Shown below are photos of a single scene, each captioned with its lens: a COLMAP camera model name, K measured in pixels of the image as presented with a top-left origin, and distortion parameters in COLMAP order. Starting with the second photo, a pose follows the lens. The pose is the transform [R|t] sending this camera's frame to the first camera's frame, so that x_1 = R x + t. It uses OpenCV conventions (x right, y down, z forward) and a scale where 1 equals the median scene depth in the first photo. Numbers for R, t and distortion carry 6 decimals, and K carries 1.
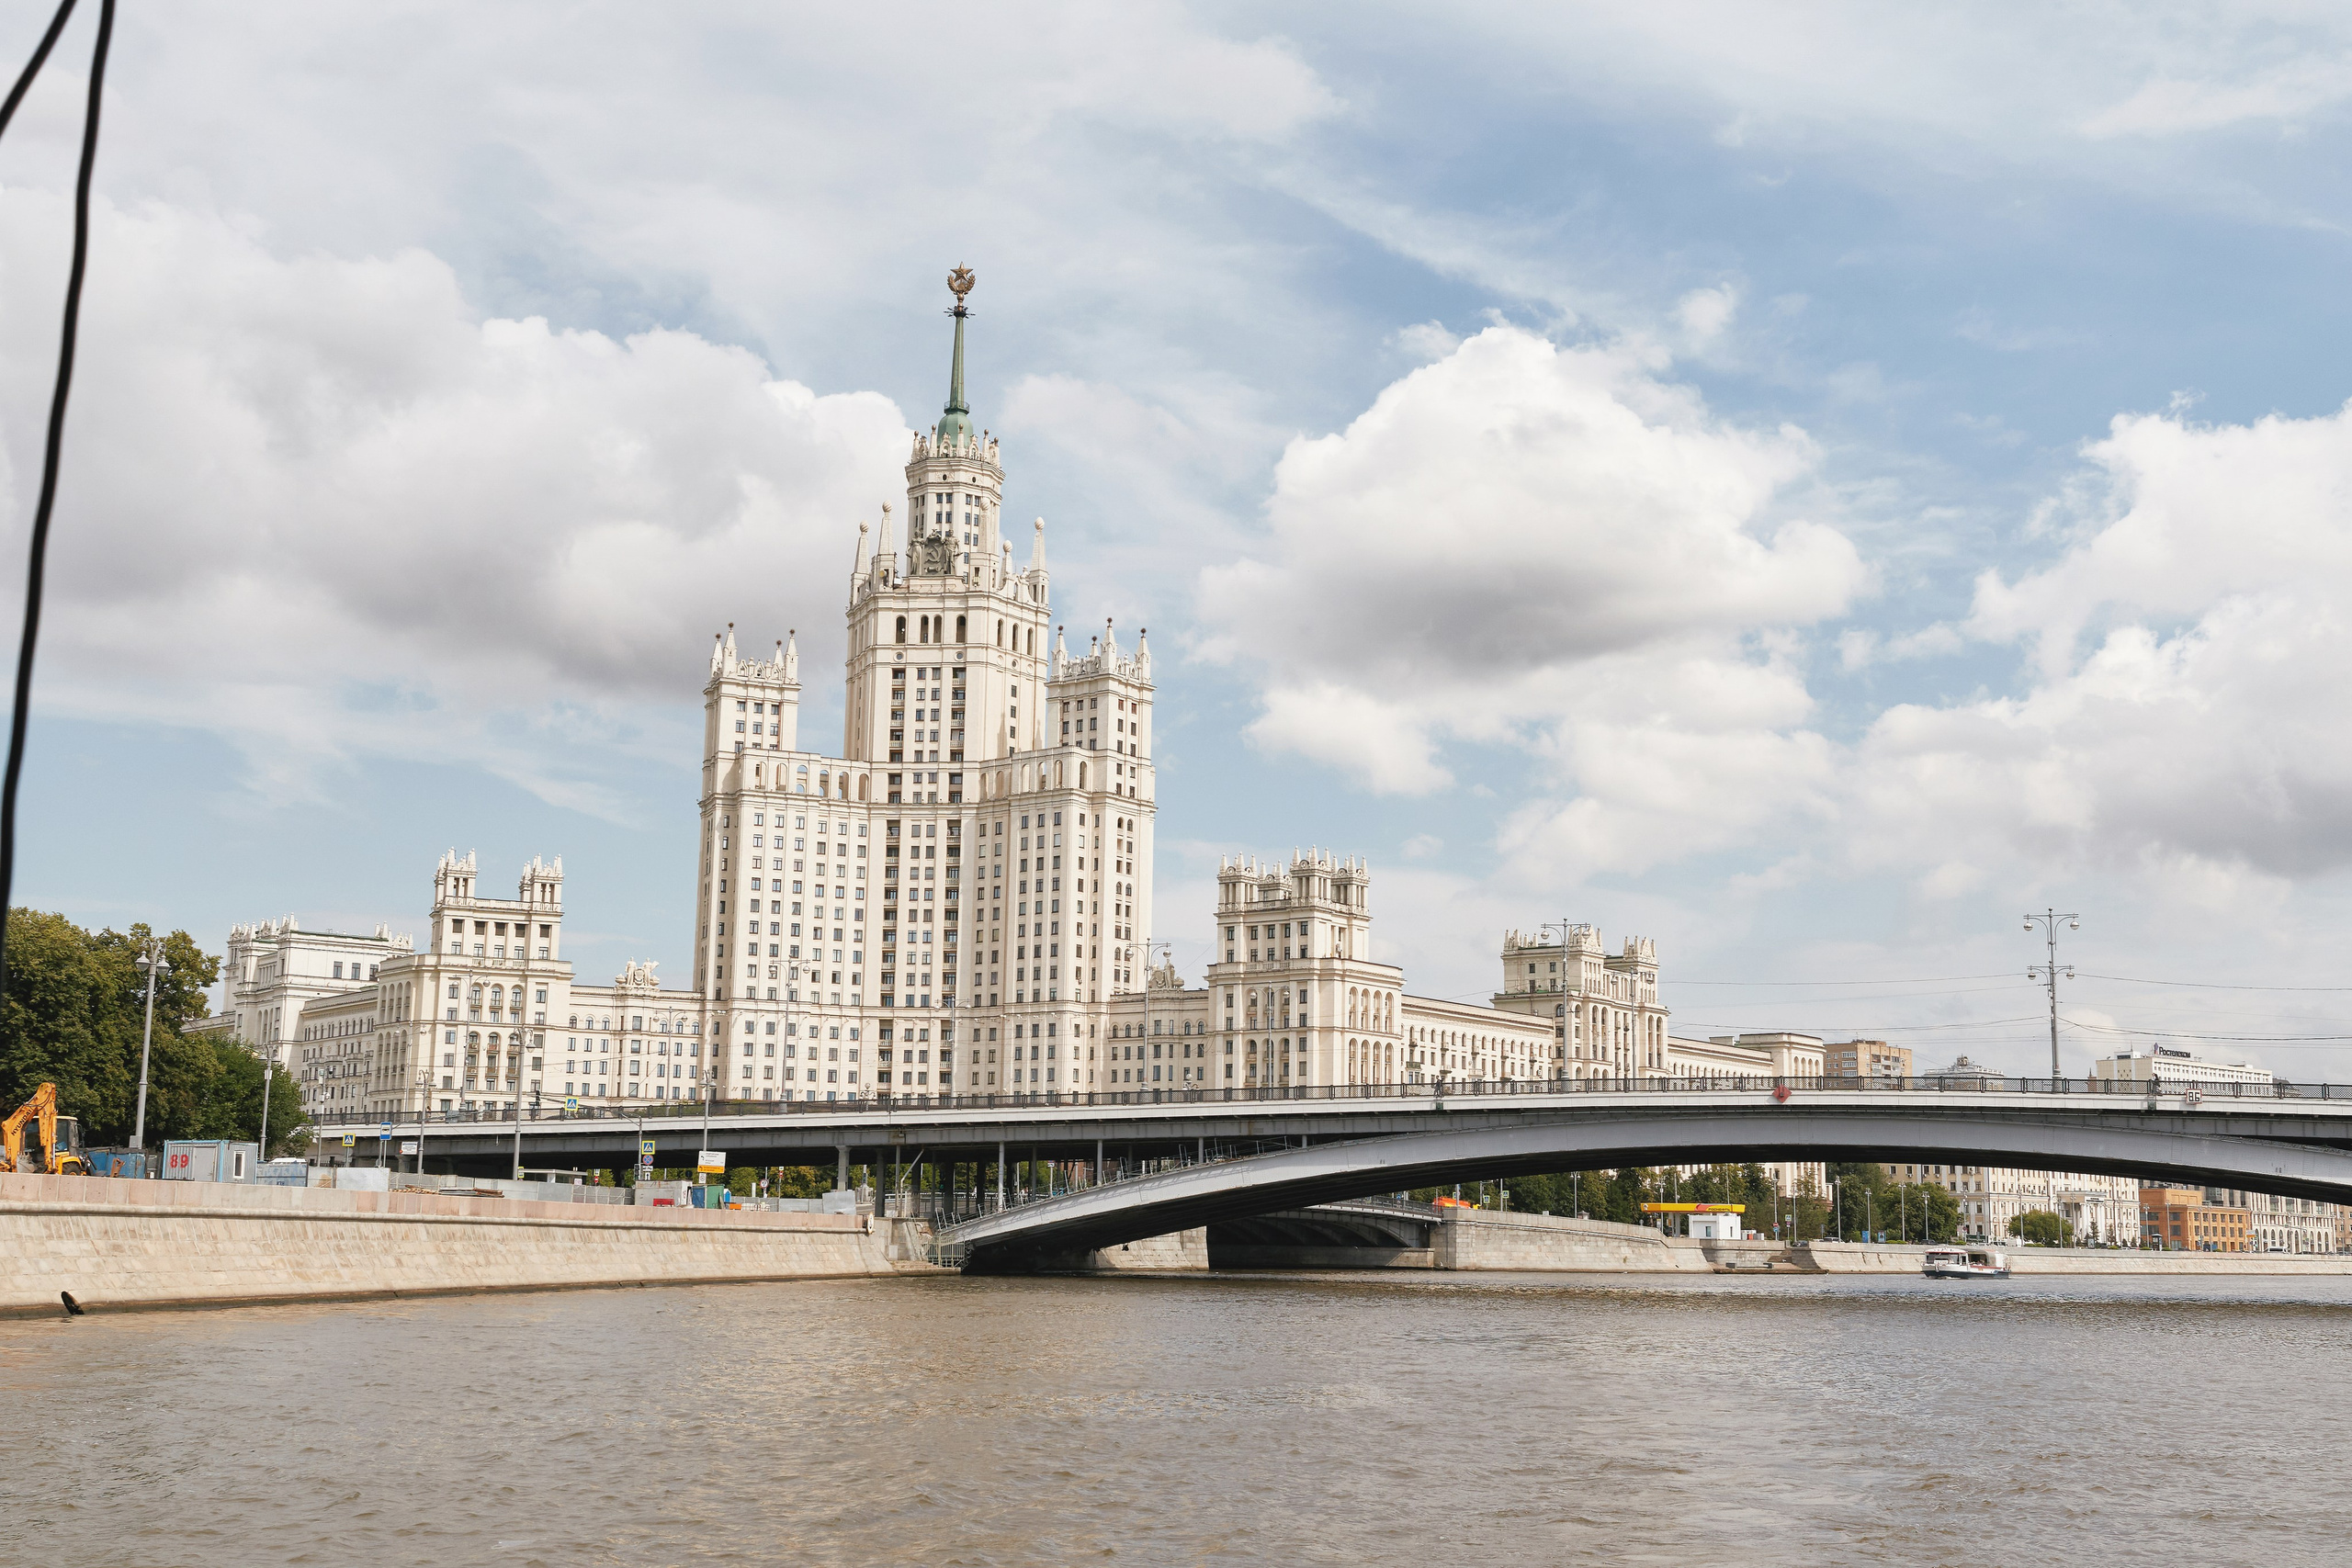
lens RADIAL K [[2592.1, 0, 1178.9], [0, 2592.1, 862.8], [0, 0, 1]] dist [-0.010512, 0.015977]
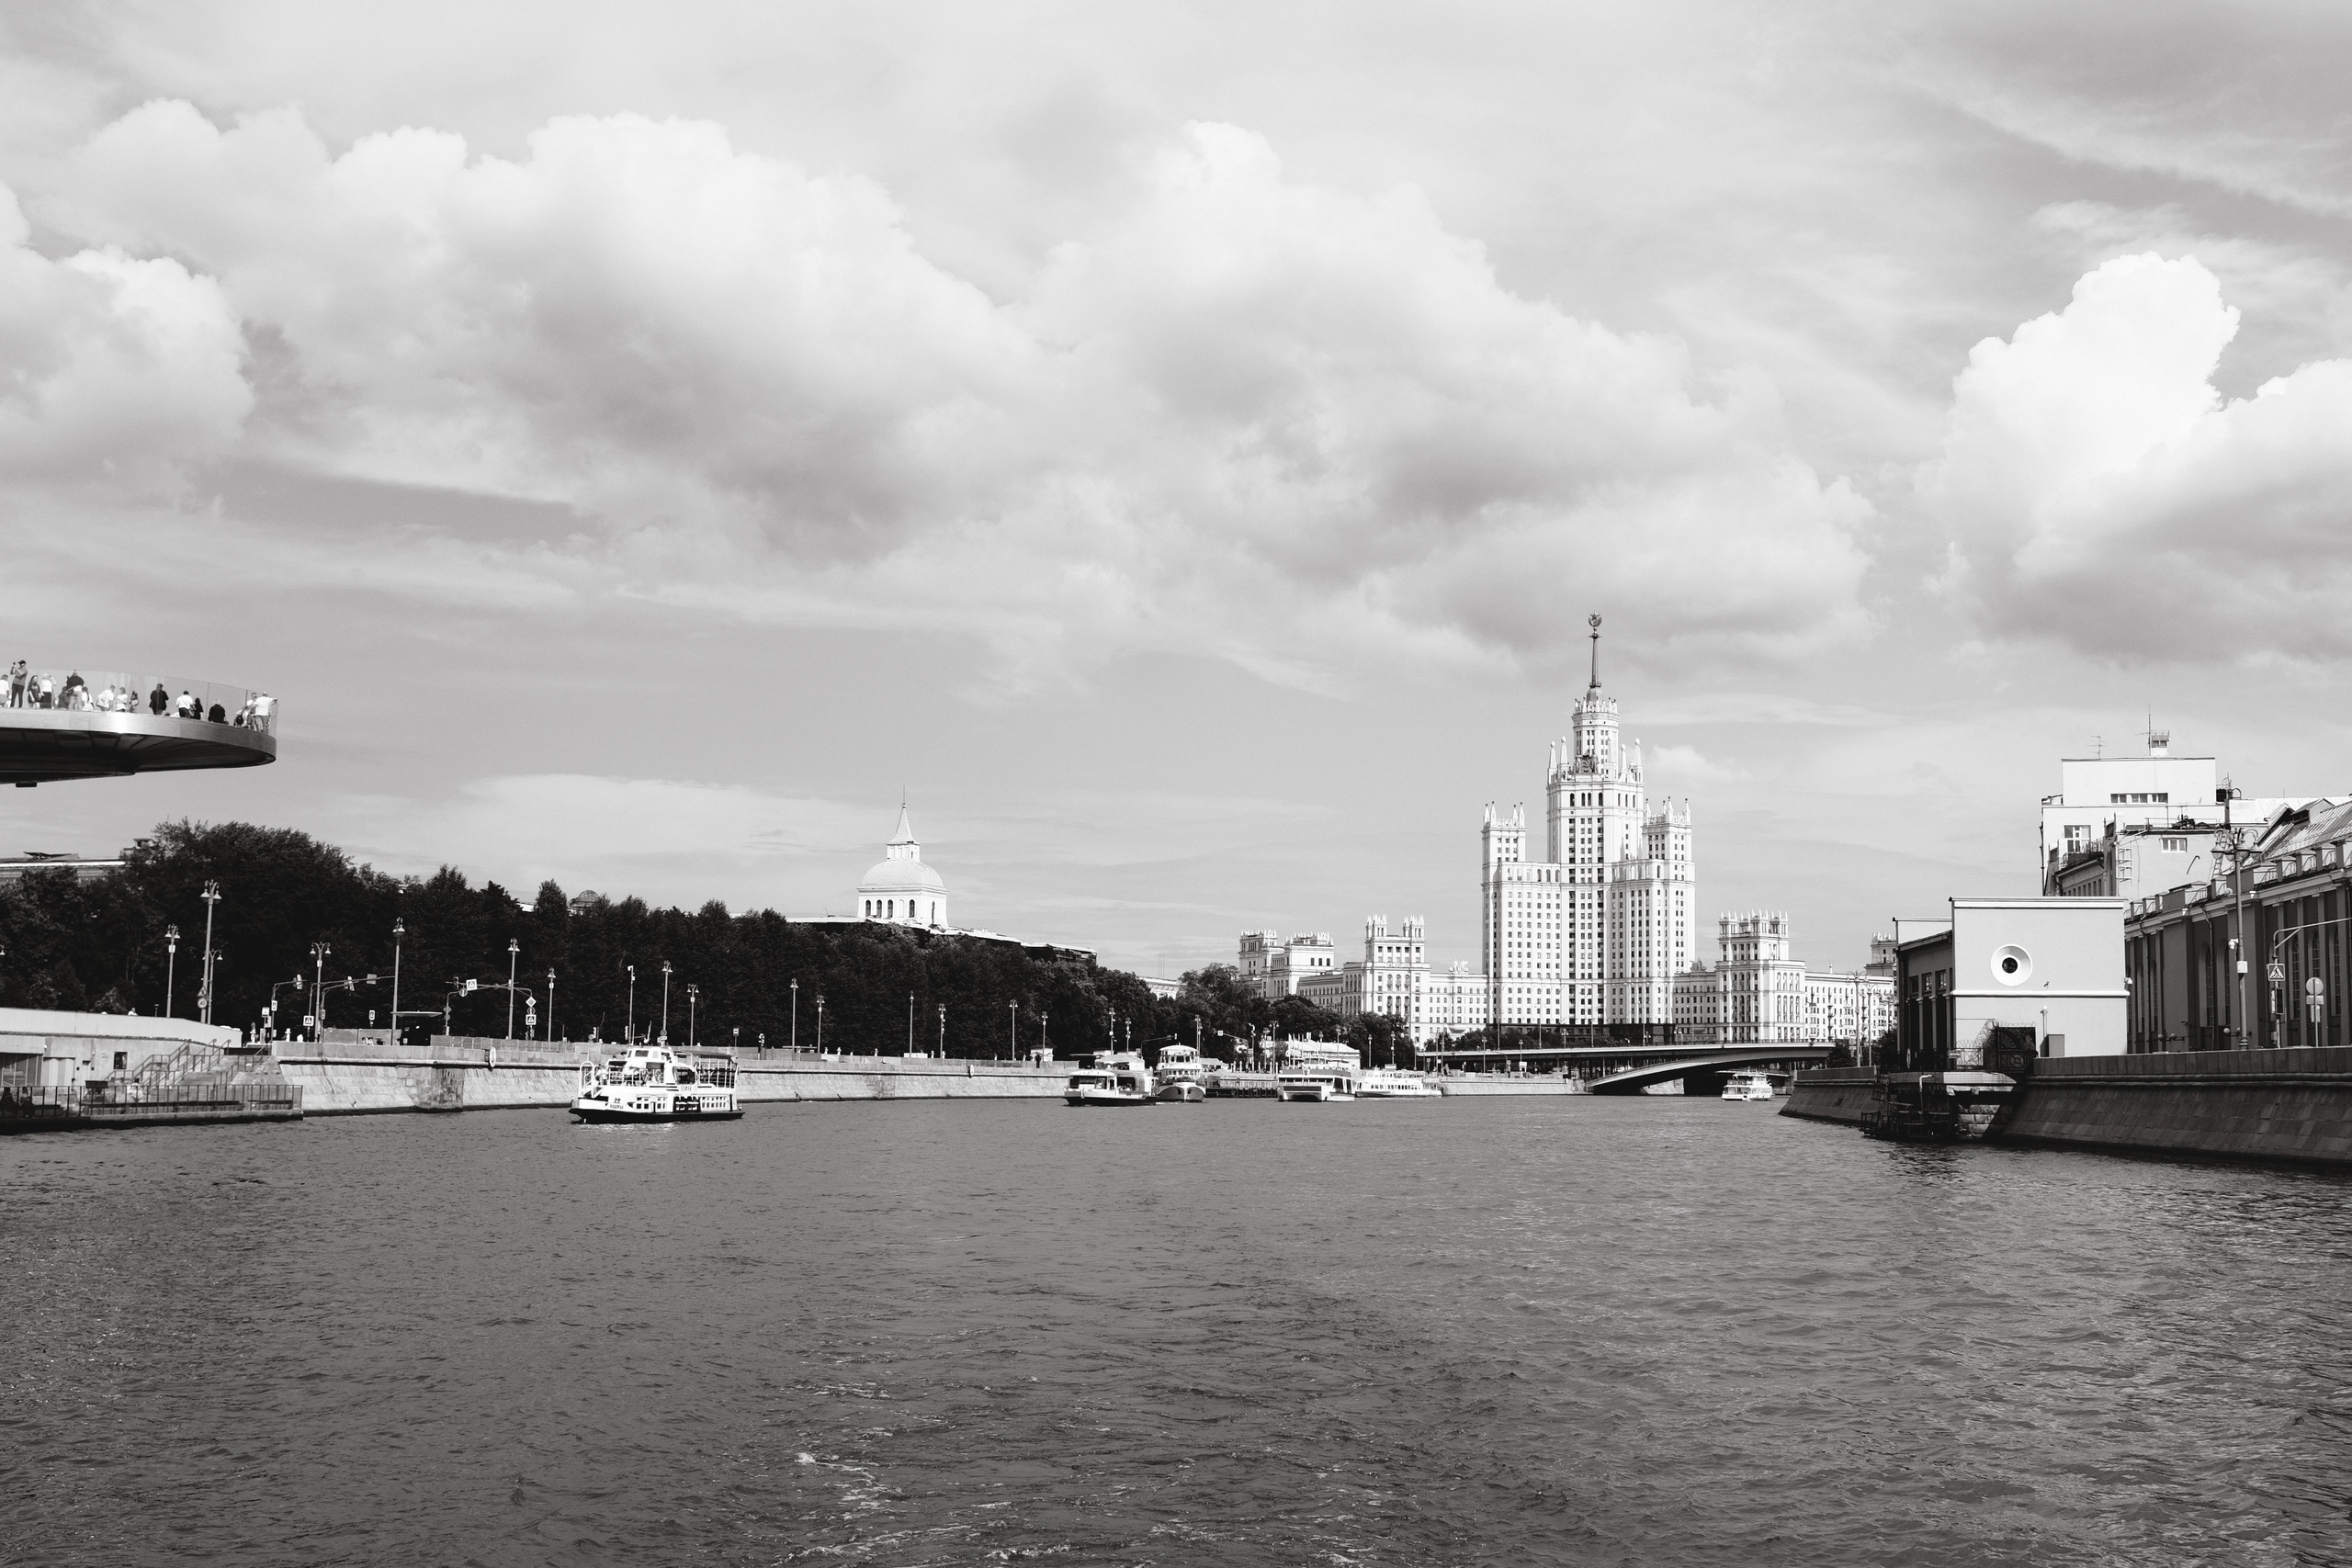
lens RADIAL K [[2592.1, 0, 1178.9], [0, 2592.1, 862.8], [0, 0, 1]] dist [-0.010512, 0.015977]
pose [[0.963501, -0.031591, -0.265836, 0.149377], [0.047002, 0.997550, 0.051813, -0.168538], [0.263548, -0.062417, 0.962625, -1.165463]]
